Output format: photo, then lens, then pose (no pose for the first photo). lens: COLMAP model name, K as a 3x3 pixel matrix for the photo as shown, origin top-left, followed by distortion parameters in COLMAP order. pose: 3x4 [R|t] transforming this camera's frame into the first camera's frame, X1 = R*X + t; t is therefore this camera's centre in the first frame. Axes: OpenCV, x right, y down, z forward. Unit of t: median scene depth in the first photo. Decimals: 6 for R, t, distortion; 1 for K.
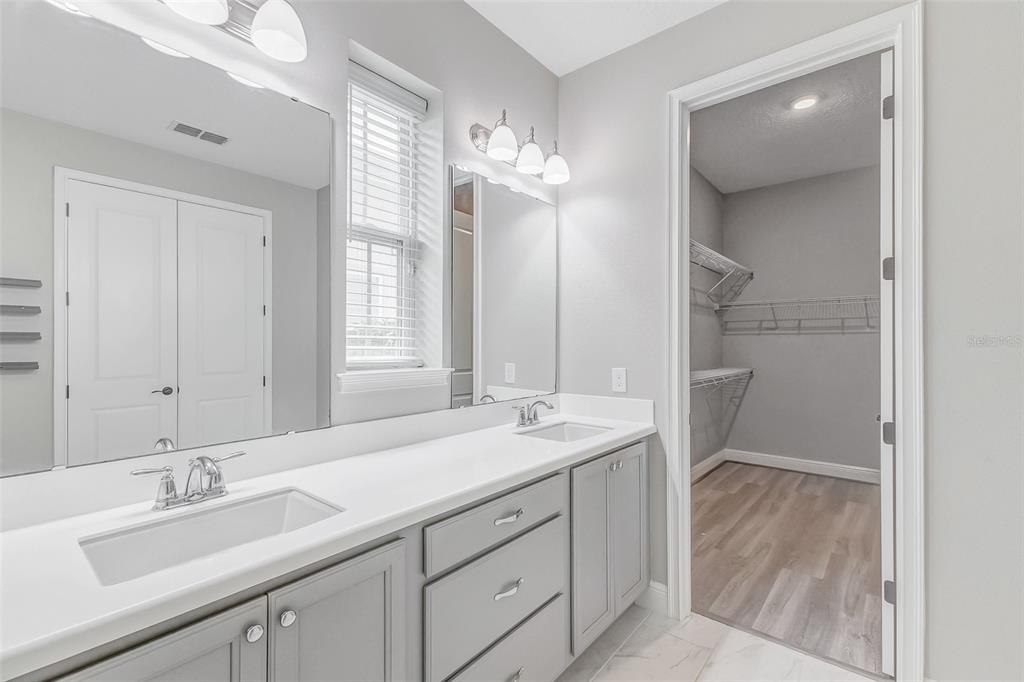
lens RADIAL K [[449.3, 0, 514.8], [0, 449.3, 339.7], [0, 0, 1]] dist [0.014990, -0.000420]
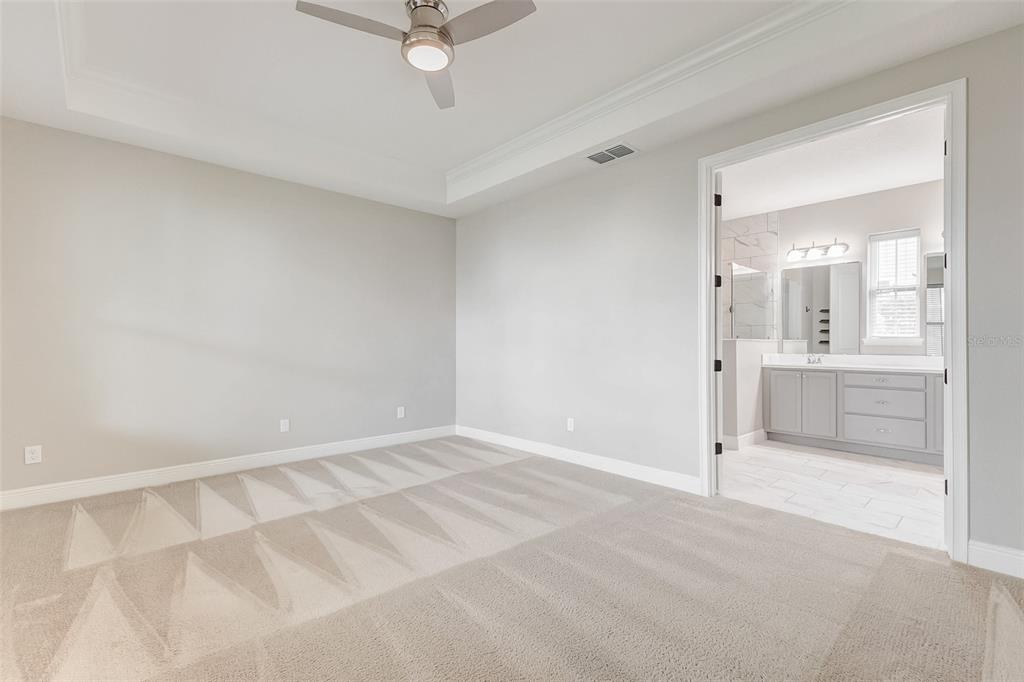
lens RADIAL K [[449.3, 0, 510.6], [0, 449.3, 340.3], [0, 0, 1]] dist [0.014990, -0.000420]
pose [[-0.133443, -0.004557, -0.991046, 2.878193], [-0.001250, 0.999989, -0.004430, 0.092882], [0.991056, 0.000647, -0.133447, -0.980786]]
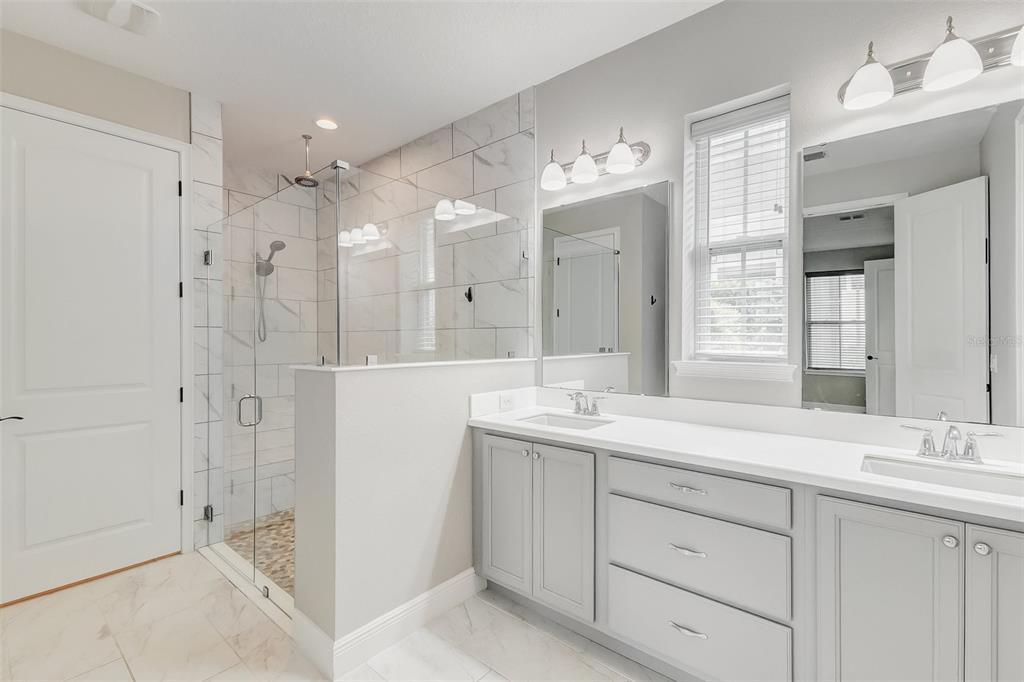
lens RADIAL K [[449.3, 0, 516.2], [0, 449.3, 341.5], [0, 0, 1]] dist [0.014990, -0.000420]
pose [[0.008242, 0.005781, -0.999949, 0.906974], [0.003157, 0.999978, 0.005807, 0.005065], [0.999961, -0.003205, 0.008223, 0.442285]]
